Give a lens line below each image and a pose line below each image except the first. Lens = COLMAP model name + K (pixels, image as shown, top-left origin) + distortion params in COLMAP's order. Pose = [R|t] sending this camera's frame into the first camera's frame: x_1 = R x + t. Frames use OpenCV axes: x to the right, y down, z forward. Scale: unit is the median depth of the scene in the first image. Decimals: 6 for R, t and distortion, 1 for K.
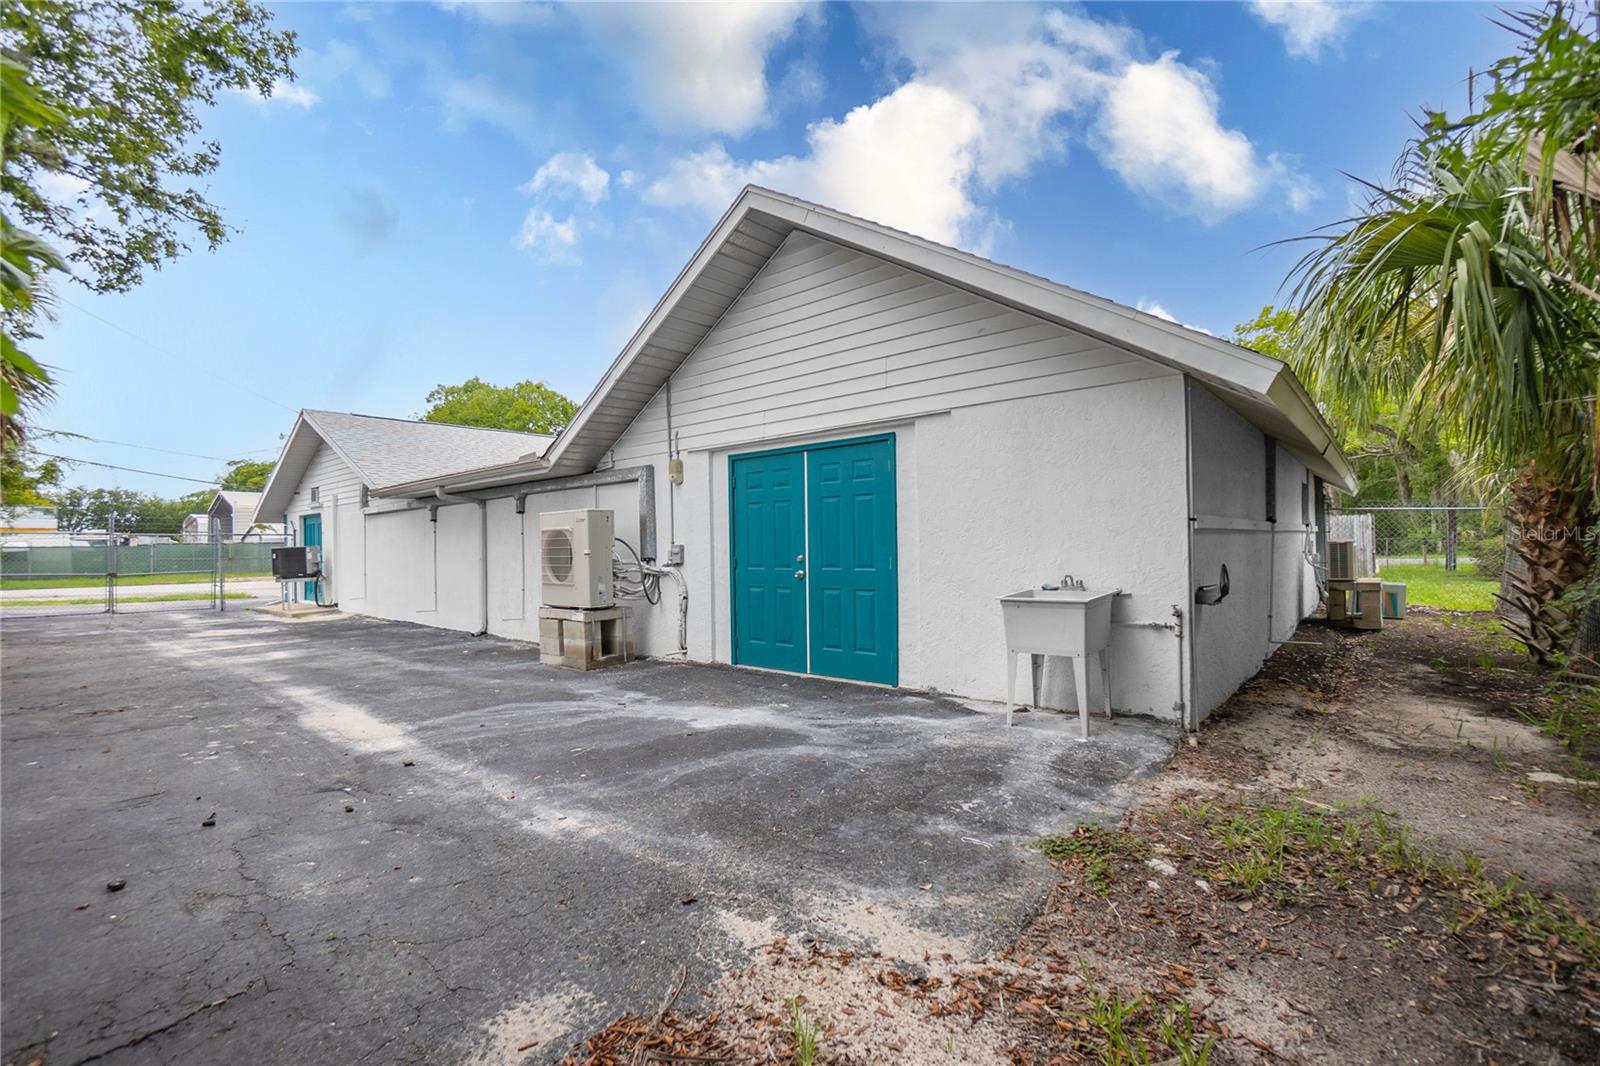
lens RADIAL K [[722.3, 0, 775.3], [0, 722.3, 536.2], [0, 0, 1]] dist [-0.053379, 0.017233]
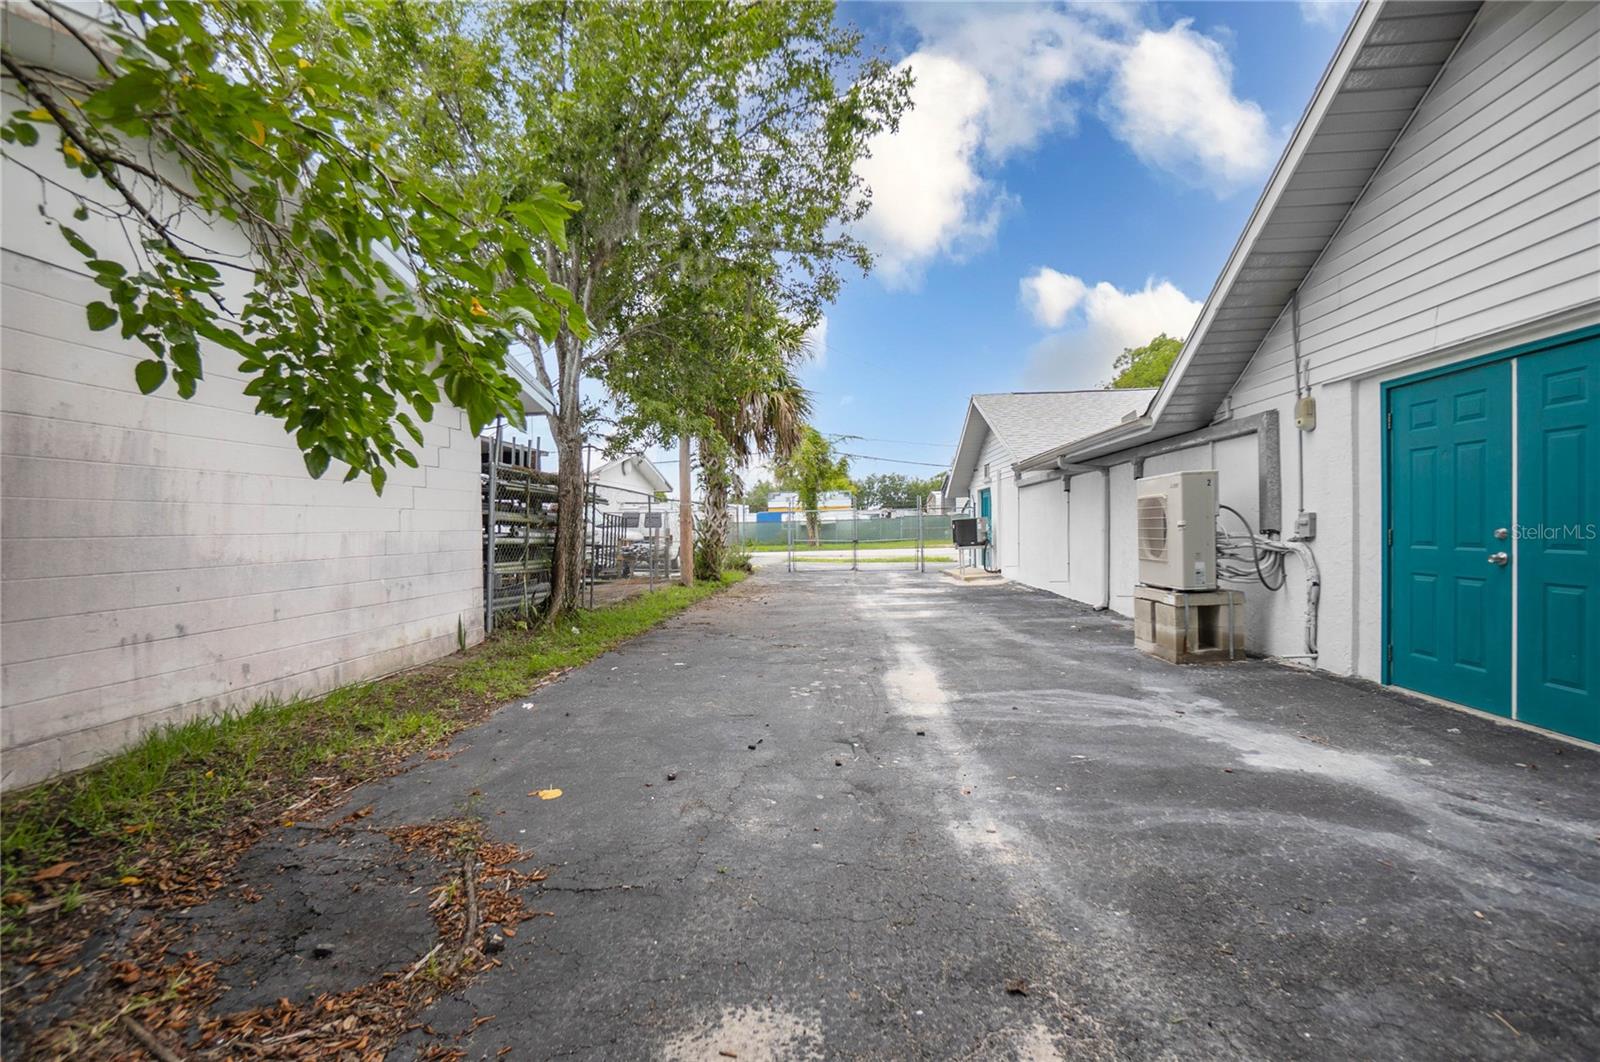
lens RADIAL K [[722.3, 0, 787.6], [0, 722.3, 534.2], [0, 0, 1]] dist [-0.053379, 0.017233]
pose [[0.606953, 0.004048, -0.794727, 0.126026], [0.031320, 0.999088, 0.029009, -0.004045], [0.794120, -0.042497, 0.606273, 0.137403]]
